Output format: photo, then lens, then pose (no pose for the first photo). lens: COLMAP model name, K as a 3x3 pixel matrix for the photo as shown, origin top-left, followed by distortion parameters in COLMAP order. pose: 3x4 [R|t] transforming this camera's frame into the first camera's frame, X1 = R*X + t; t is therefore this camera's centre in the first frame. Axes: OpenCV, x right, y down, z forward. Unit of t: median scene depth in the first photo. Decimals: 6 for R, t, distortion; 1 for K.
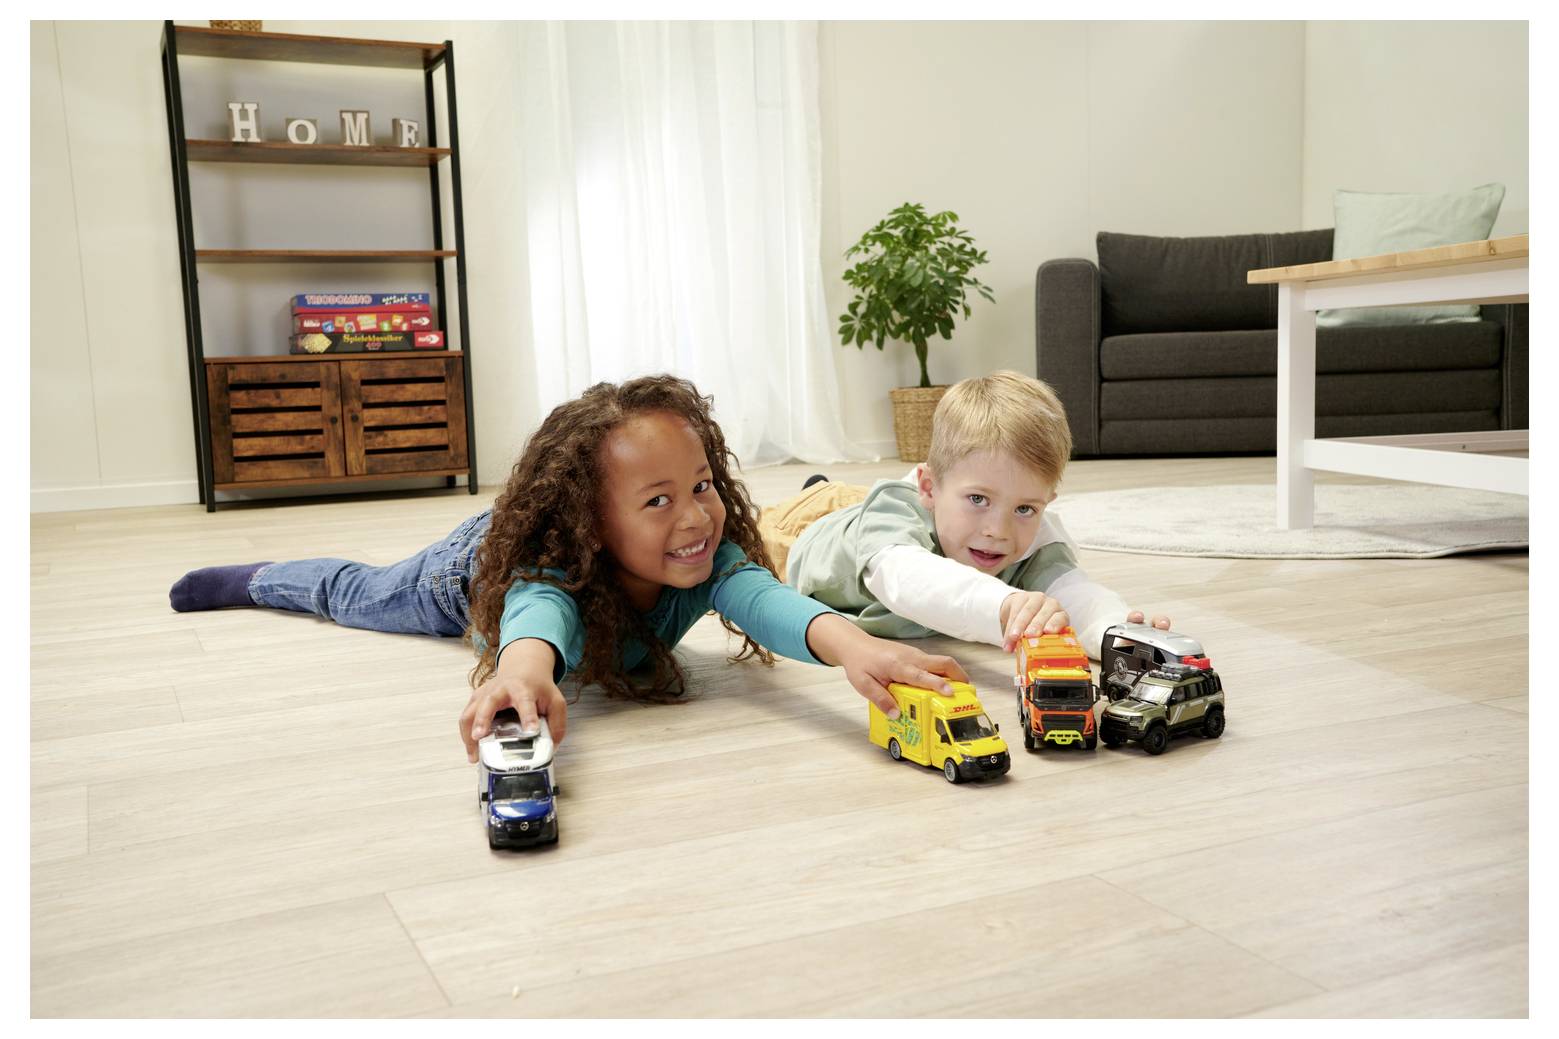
lens RADIAL K [[1469.0, 0, 769.6], [0, 1469.0, 515.7], [0, 0, 1]] dist [0.053997, 0.000000]
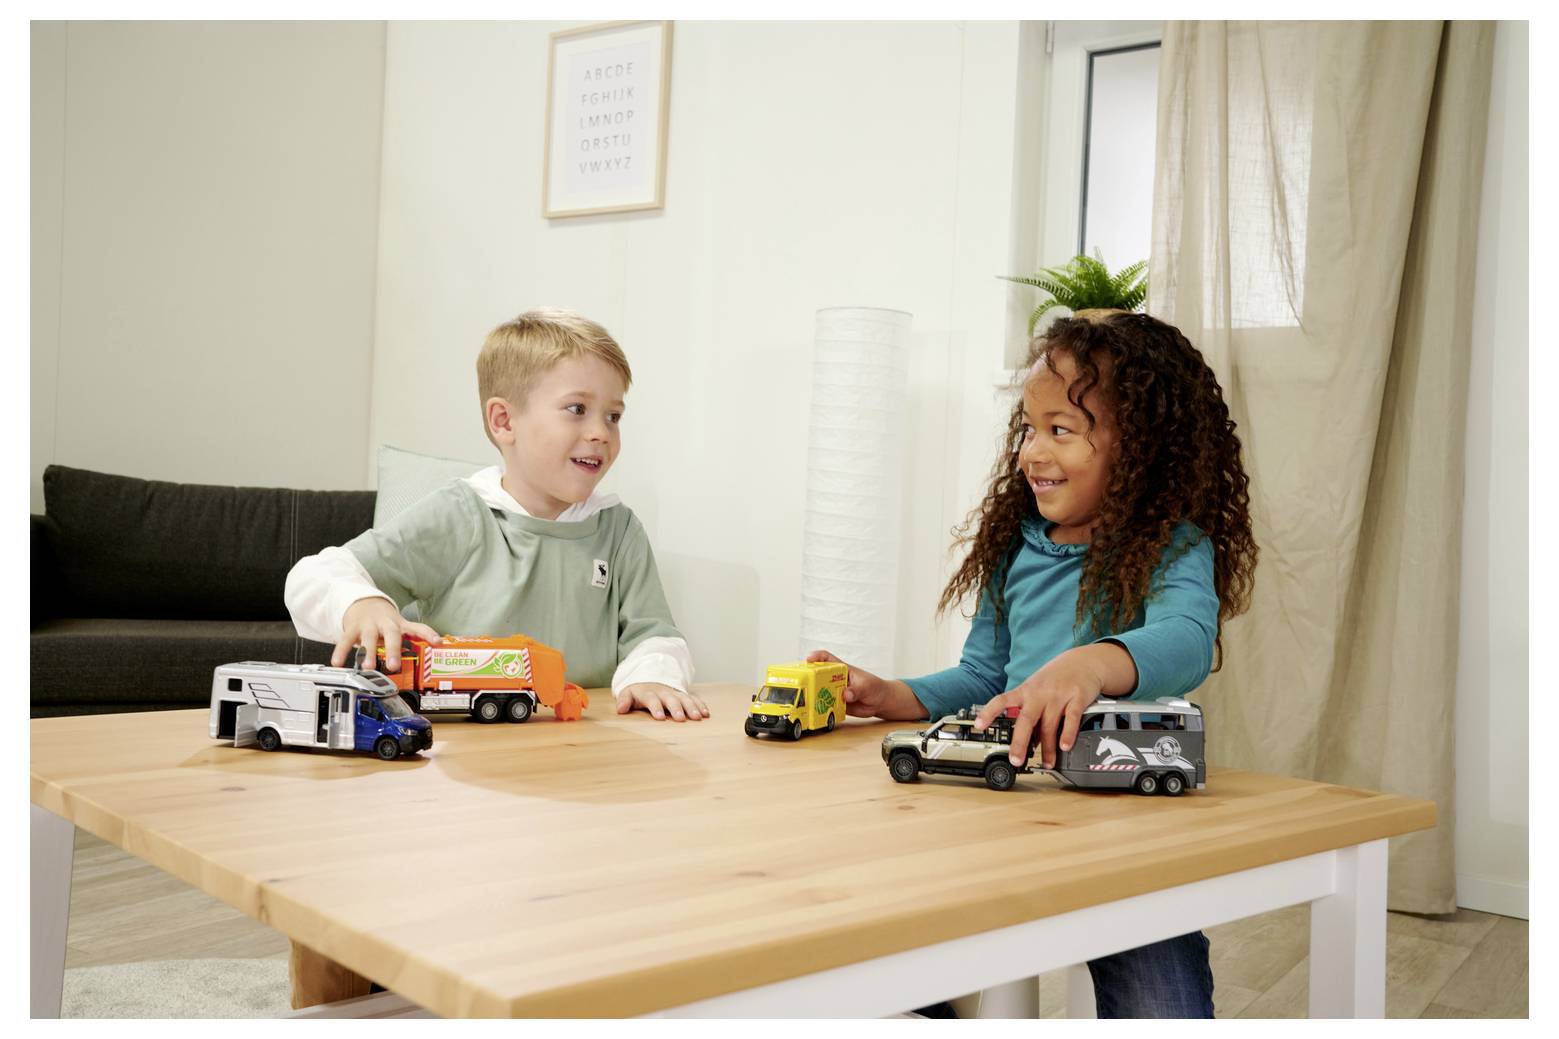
lens RADIAL K [[1469.0, 0, 776.8], [0, 1469.0, 510.6], [0, 0, 1]] dist [0.053997, 0.000000]
pose [[0.853161, 0.071172, 0.516769, 0.173241], [-0.013403, 0.993313, -0.114675, -0.106847], [-0.521475, 0.090910, 0.848410, 0.256950]]
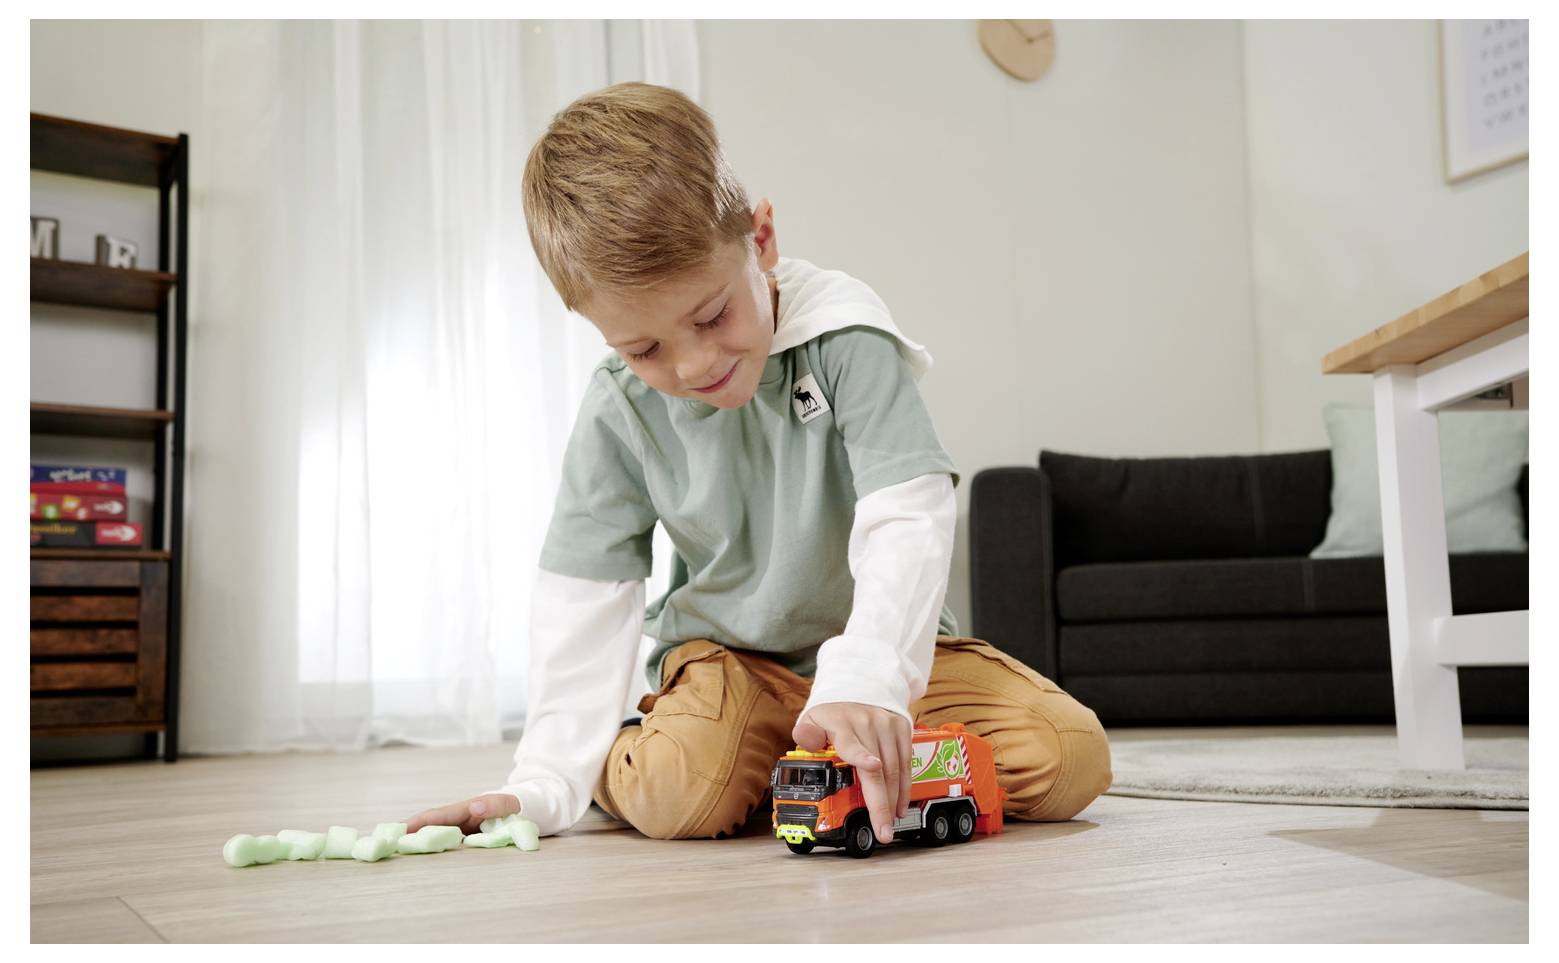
lens RADIAL K [[1485.0, 0, 773.9], [0, 1485.0, 521.8], [0, 0, 1]] dist [0.083344, 0.000000]
pose [[0.996624, 0.020756, 0.079432, 0.016842], [-0.003286, 0.976822, -0.214028, 0.022787], [-0.082033, 0.213045, 0.973593, 0.256284]]
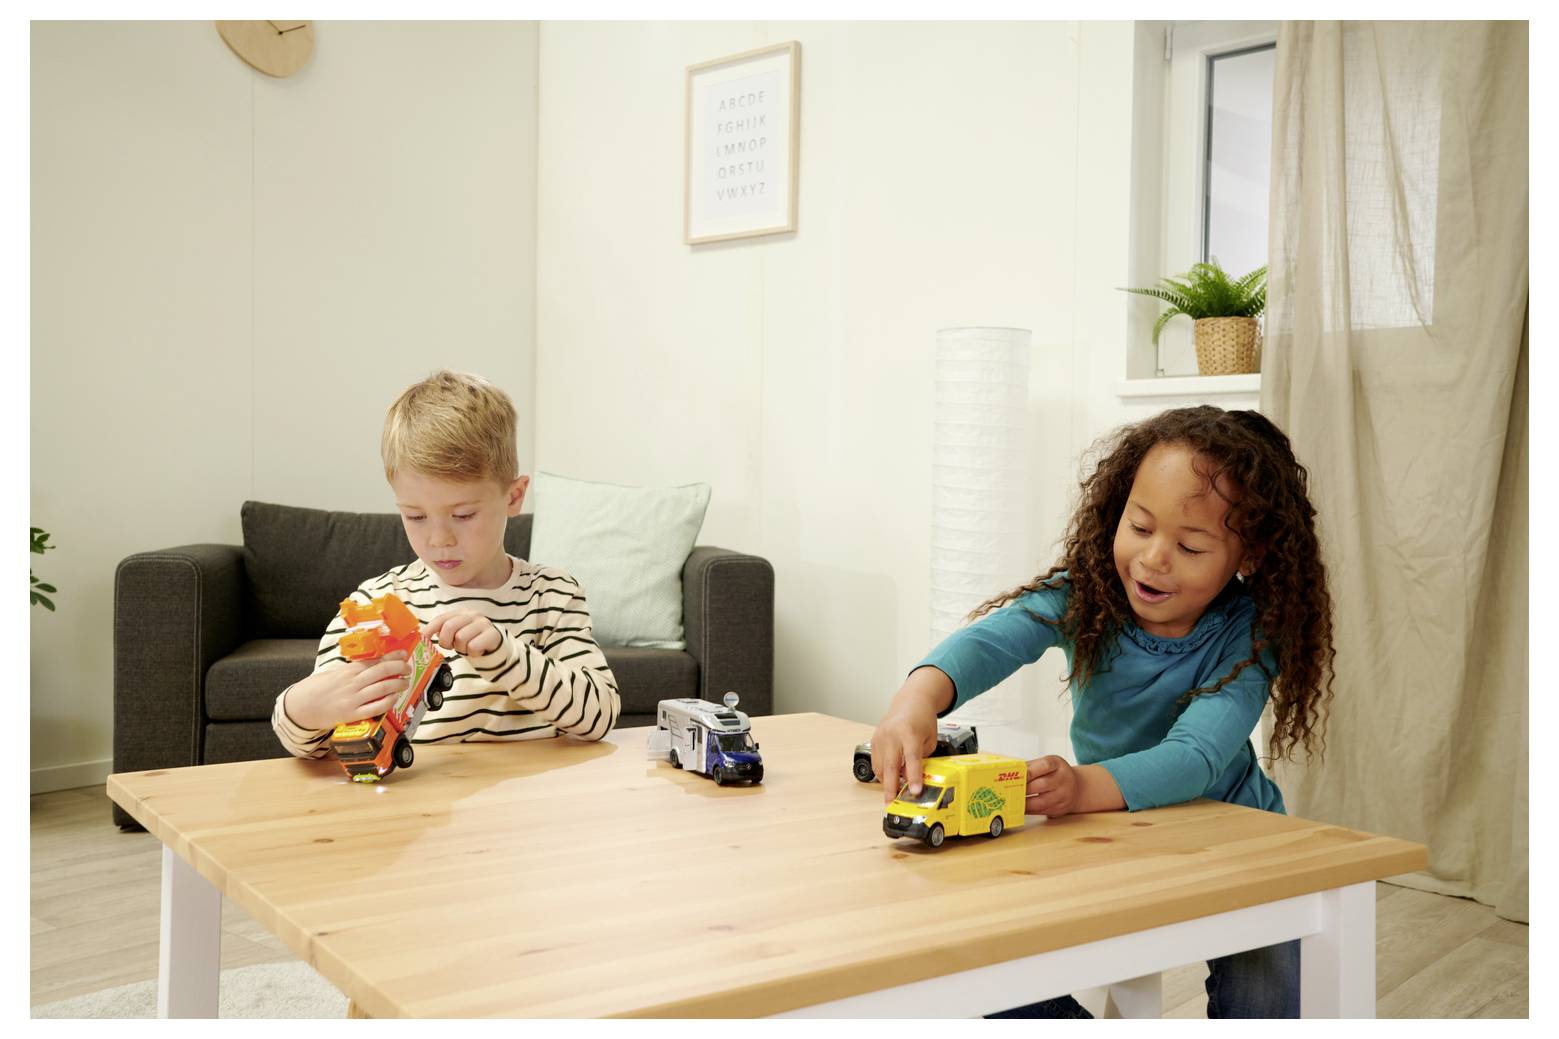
lens RADIAL K [[1469.0, 0, 773.9], [0, 1469.0, 523.0], [0, 0, 1]] dist [0.053997, 0.000000]
pose [[0.916171, 0.036443, 0.399128, 0.188653], [0.001092, 0.995627, -0.093415, -0.122146], [-0.400786, 0.086020, 0.912124, 0.212567]]
